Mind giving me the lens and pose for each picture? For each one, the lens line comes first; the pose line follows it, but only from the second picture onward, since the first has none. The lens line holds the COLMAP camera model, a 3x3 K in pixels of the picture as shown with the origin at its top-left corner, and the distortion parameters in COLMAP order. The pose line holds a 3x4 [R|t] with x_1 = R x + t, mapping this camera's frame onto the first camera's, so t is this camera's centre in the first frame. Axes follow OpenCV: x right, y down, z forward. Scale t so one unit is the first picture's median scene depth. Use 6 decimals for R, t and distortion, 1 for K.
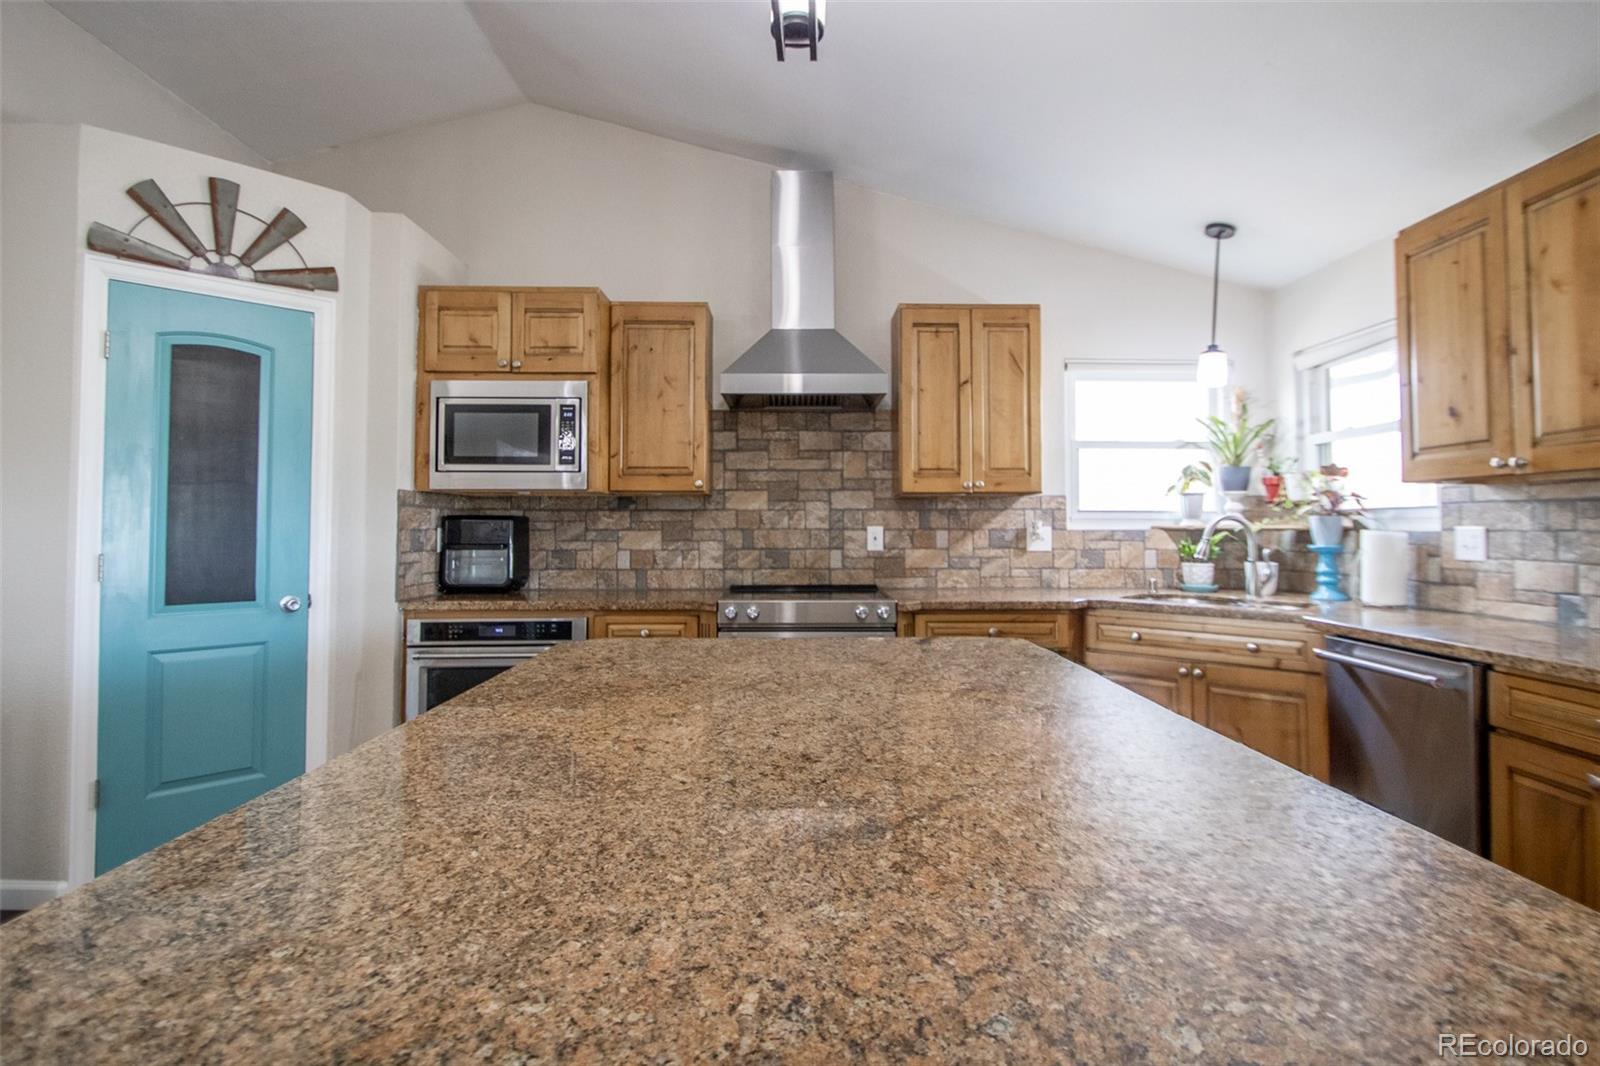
lens RADIAL K [[789.7, 0, 812.1], [0, 789.7, 498.9], [0, 0, 1]] dist [0.014343, -0.019683]
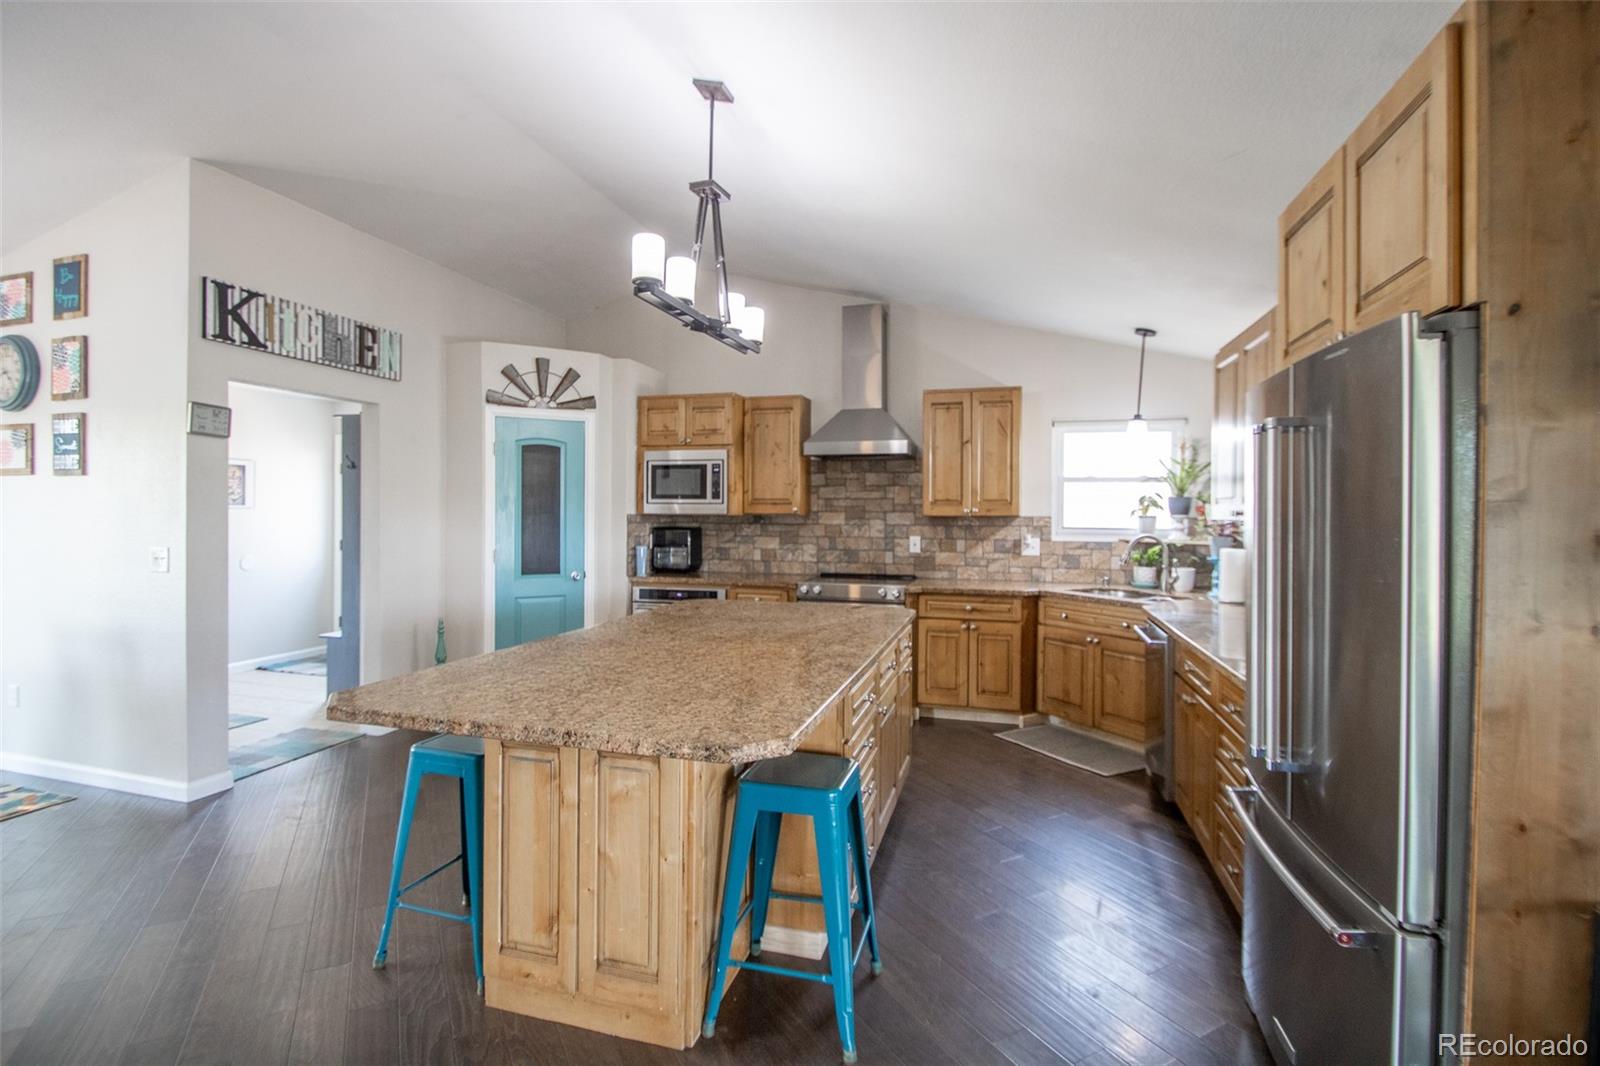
lens RADIAL K [[738.7, 0, 797.9], [0, 738.7, 514.3], [0, 0, 1]] dist [-0.002816, -0.000593]
pose [[0.952581, 0.007427, -0.304194, 0.314862], [0.004253, 0.999279, 0.037717, -0.064898], [0.304255, -0.037223, 0.951863, -0.424262]]
